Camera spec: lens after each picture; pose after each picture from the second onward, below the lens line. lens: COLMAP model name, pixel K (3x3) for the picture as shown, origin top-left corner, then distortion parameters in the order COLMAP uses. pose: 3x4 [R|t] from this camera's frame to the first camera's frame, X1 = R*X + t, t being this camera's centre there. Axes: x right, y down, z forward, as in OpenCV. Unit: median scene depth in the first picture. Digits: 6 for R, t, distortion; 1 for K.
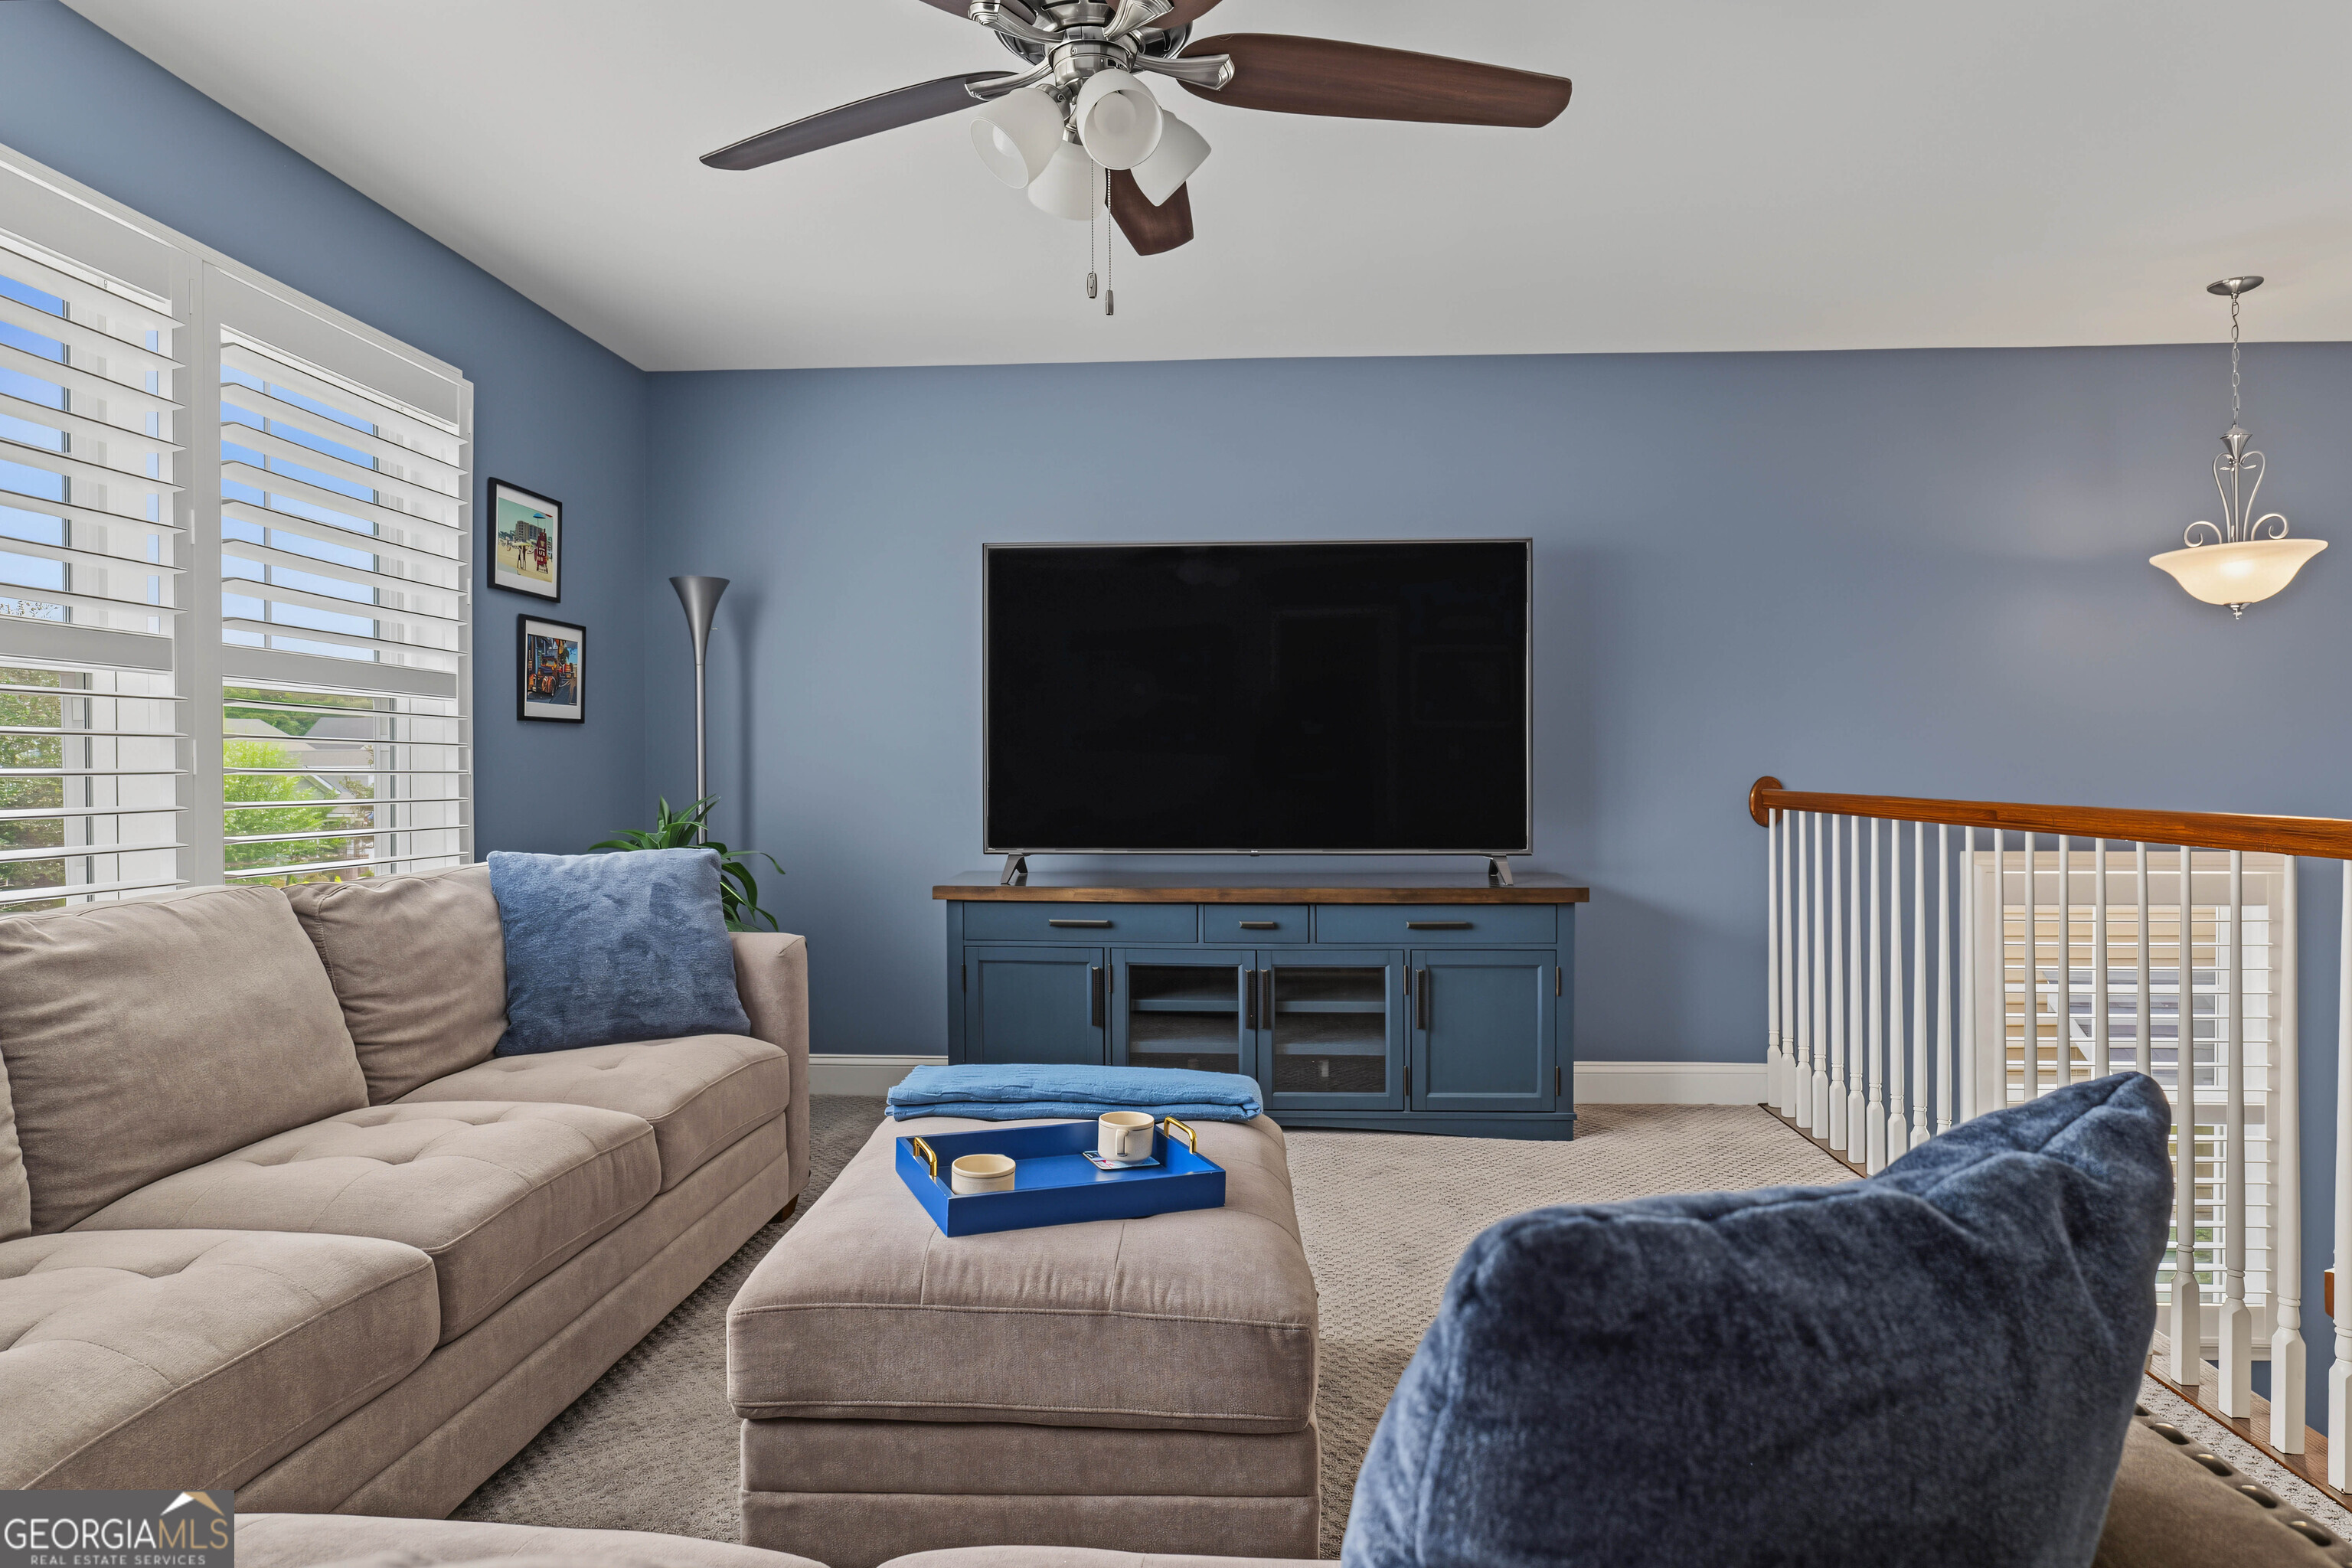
lens RADIAL K [[1394.8, 0, 1176.0], [0, 1394.8, 784.0], [0, 0, 1]] dist [-0.011248, 0.003060]
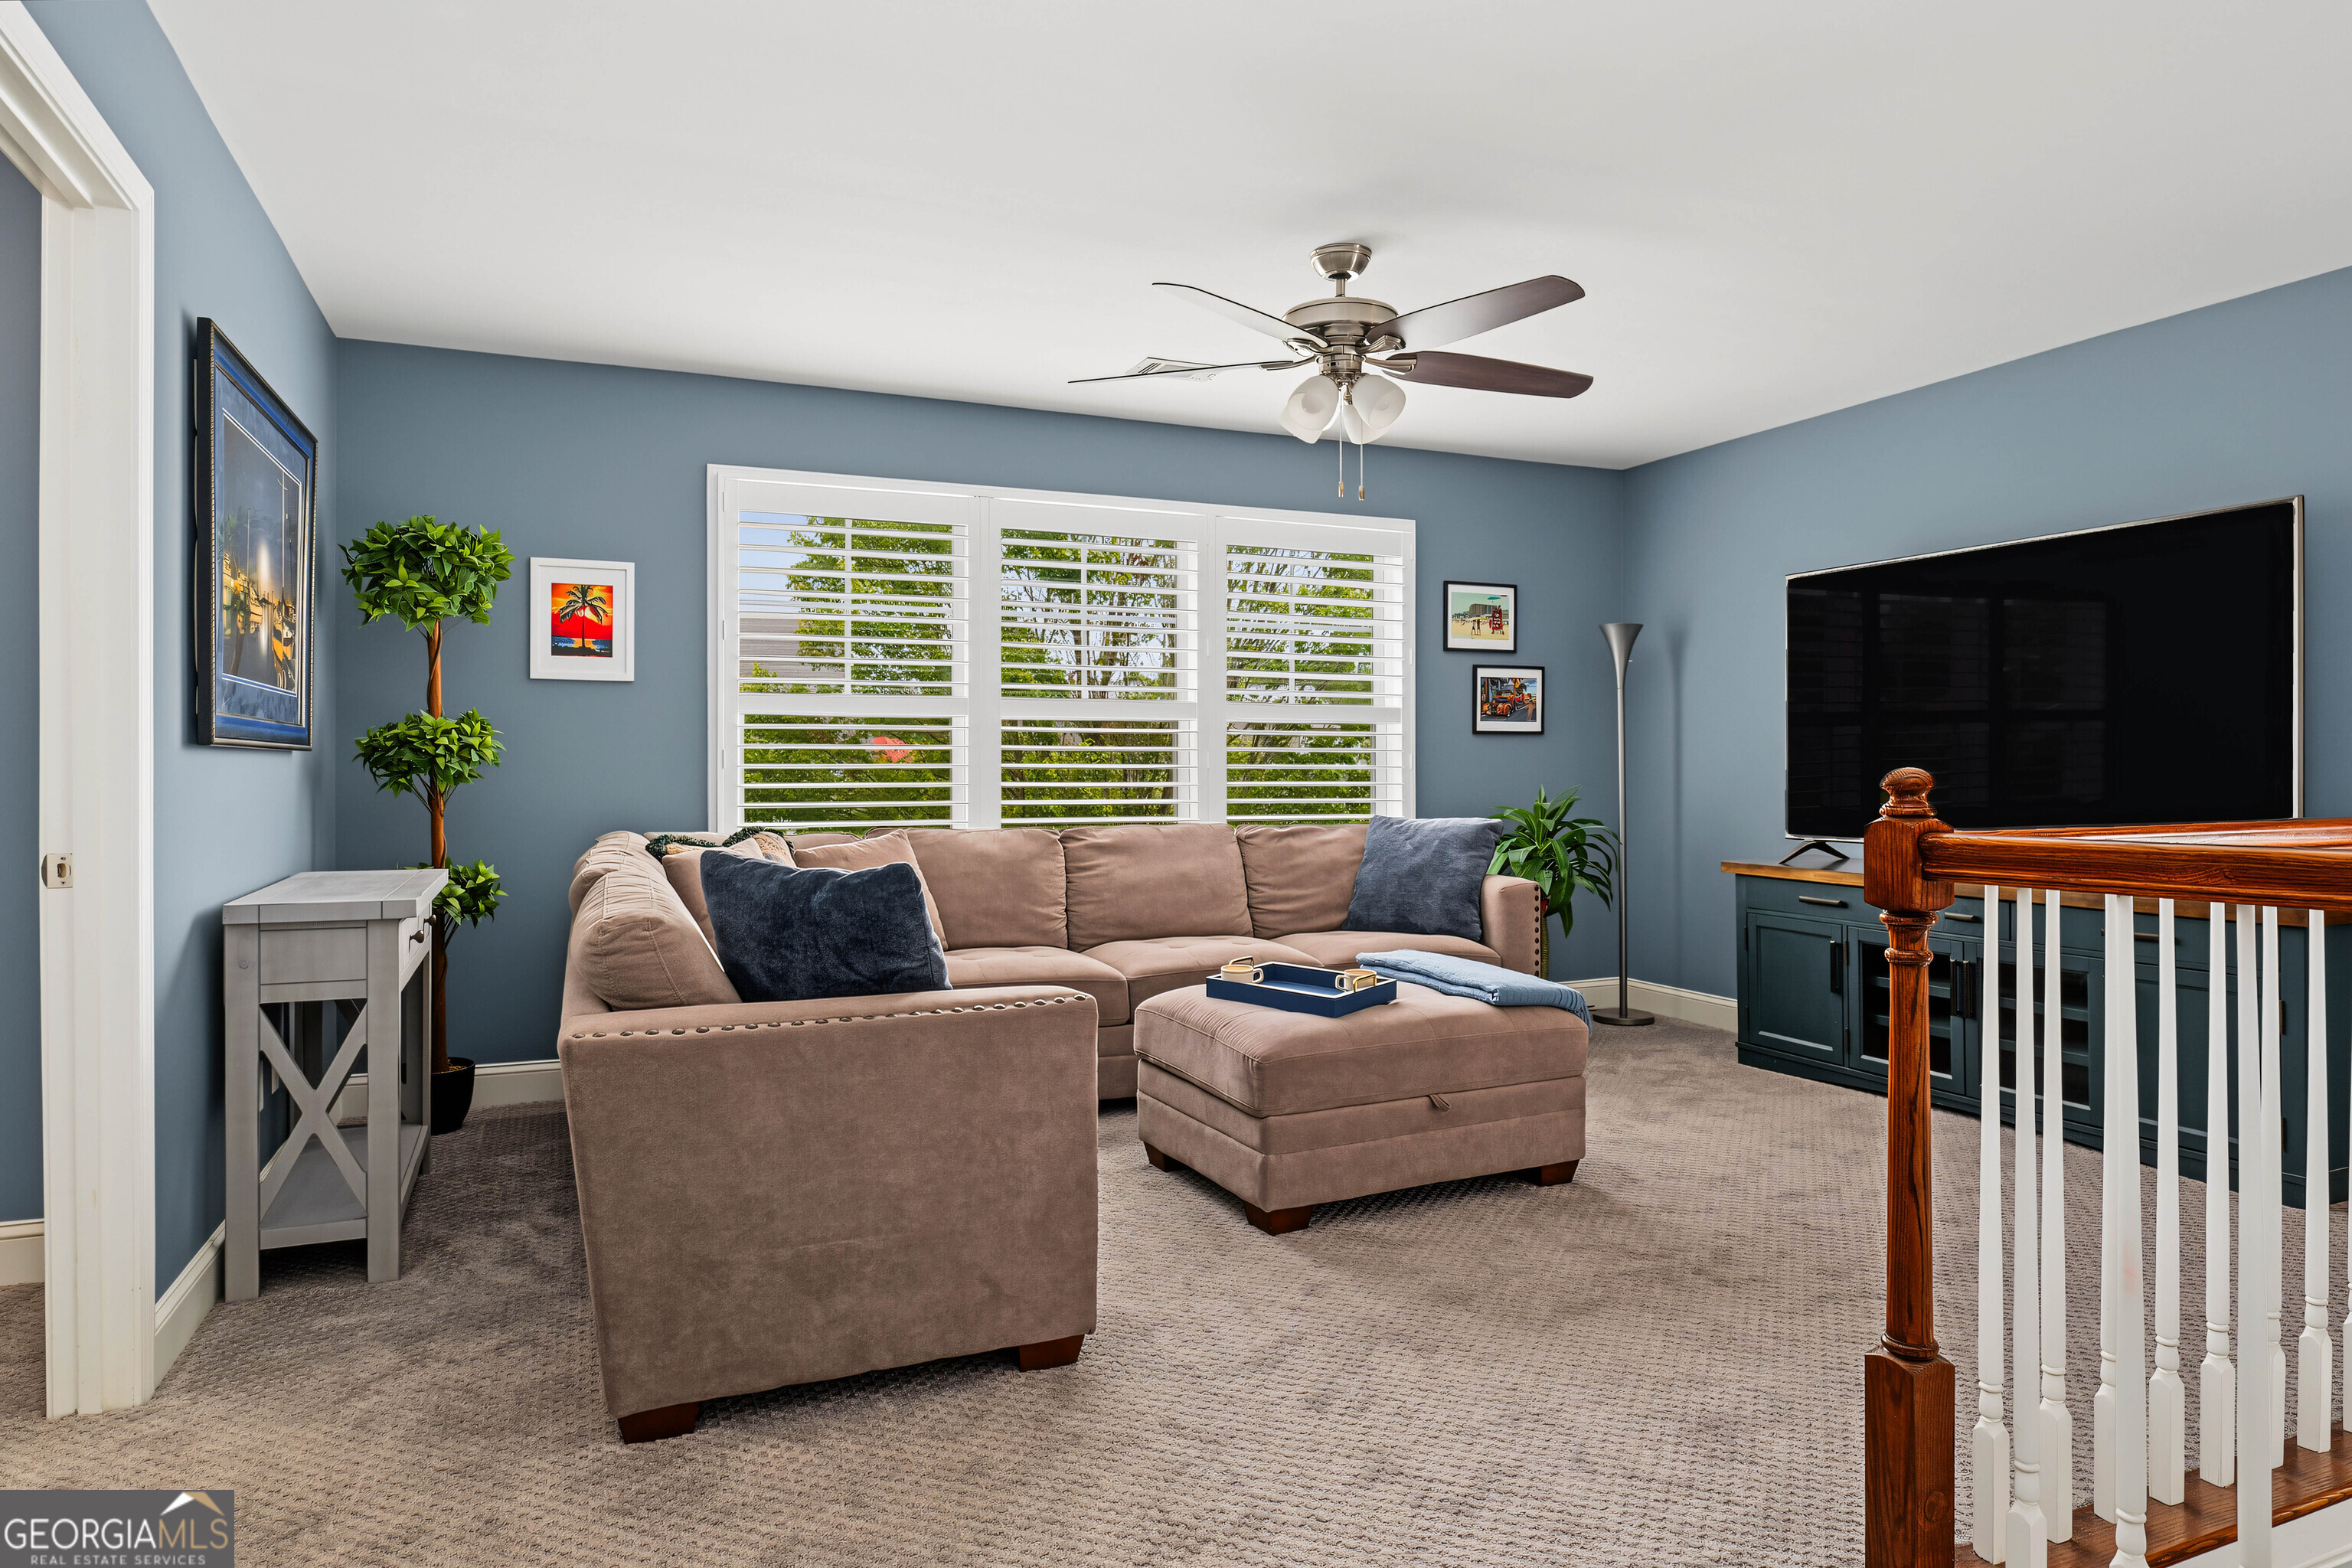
lens RADIAL K [[1374.5, 0, 1176.0], [0, 1374.5, 784.0], [0, 0, 1]] dist [-0.024265, 0.009930]
pose [[0.447454, 0.011462, -0.894234, 0.736547], [-0.008753, 0.999926, 0.008437, -0.000558], [0.894264, 0.004052, 0.447521, 0.029511]]
